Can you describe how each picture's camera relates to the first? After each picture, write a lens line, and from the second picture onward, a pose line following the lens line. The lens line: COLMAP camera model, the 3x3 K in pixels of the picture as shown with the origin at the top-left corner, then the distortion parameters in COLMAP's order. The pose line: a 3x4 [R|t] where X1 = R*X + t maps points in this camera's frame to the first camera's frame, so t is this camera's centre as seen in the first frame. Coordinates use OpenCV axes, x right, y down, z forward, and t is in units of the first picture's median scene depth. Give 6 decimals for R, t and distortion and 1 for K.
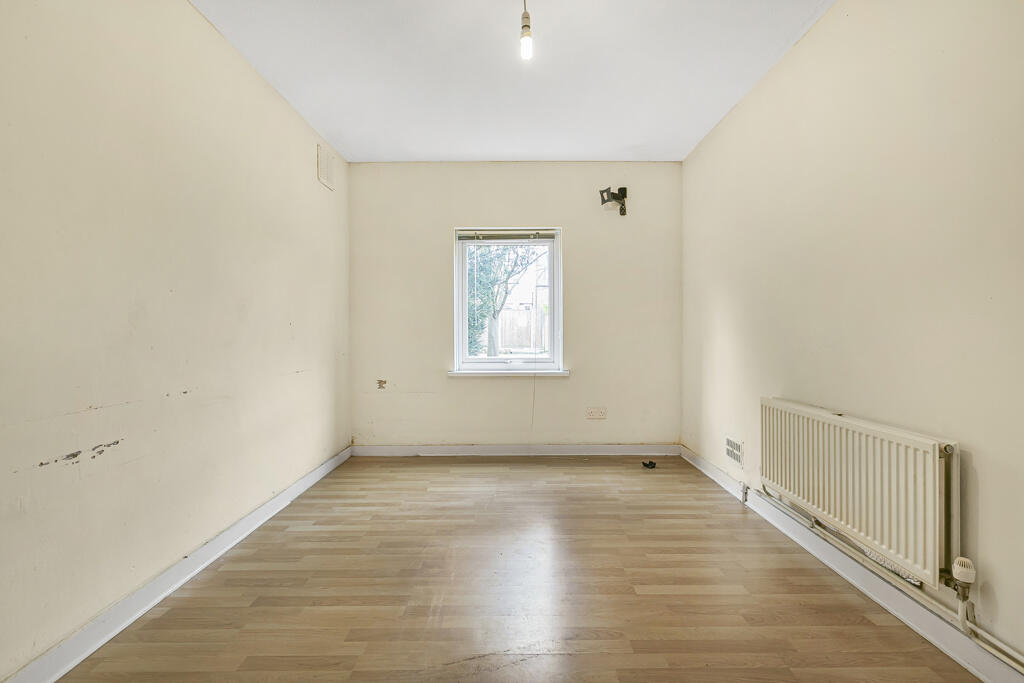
lens RADIAL K [[458.4, 0, 511.7], [0, 458.4, 330.2], [0, 0, 1]] dist [0.002506, -0.000101]
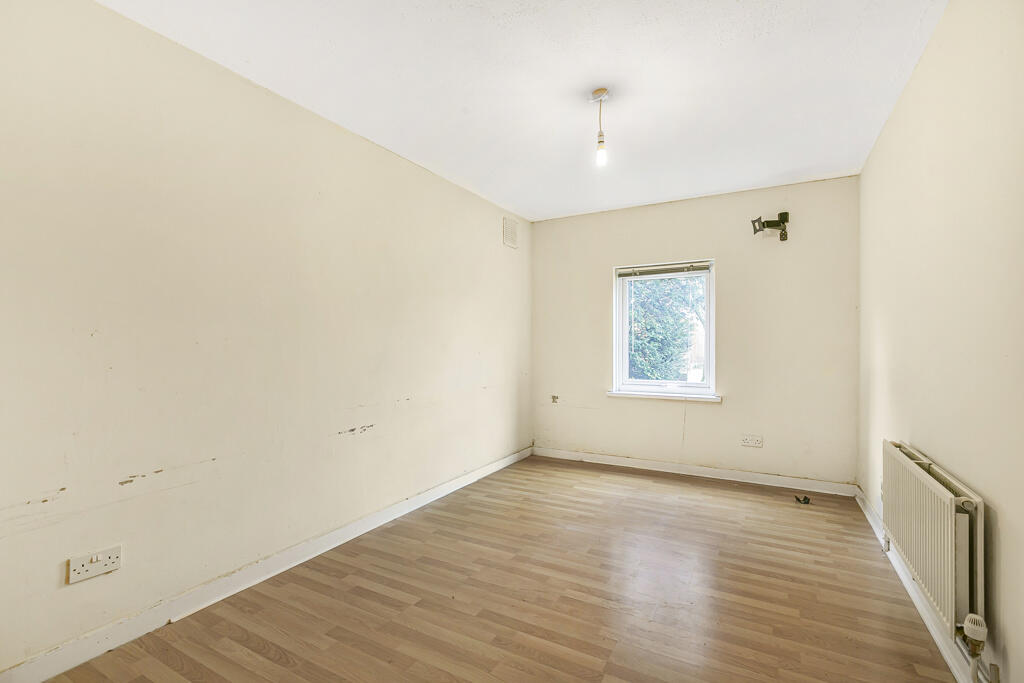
lens RADIAL K [[458.4, 0, 511.7], [0, 458.4, 330.2], [0, 0, 1]] dist [0.002506, -0.000101]
pose [[0.874051, -0.013094, -0.485658, 0.298127], [0.001209, 0.999692, -0.024778, -0.051499], [0.485833, 0.021070, 0.873798, -0.191940]]
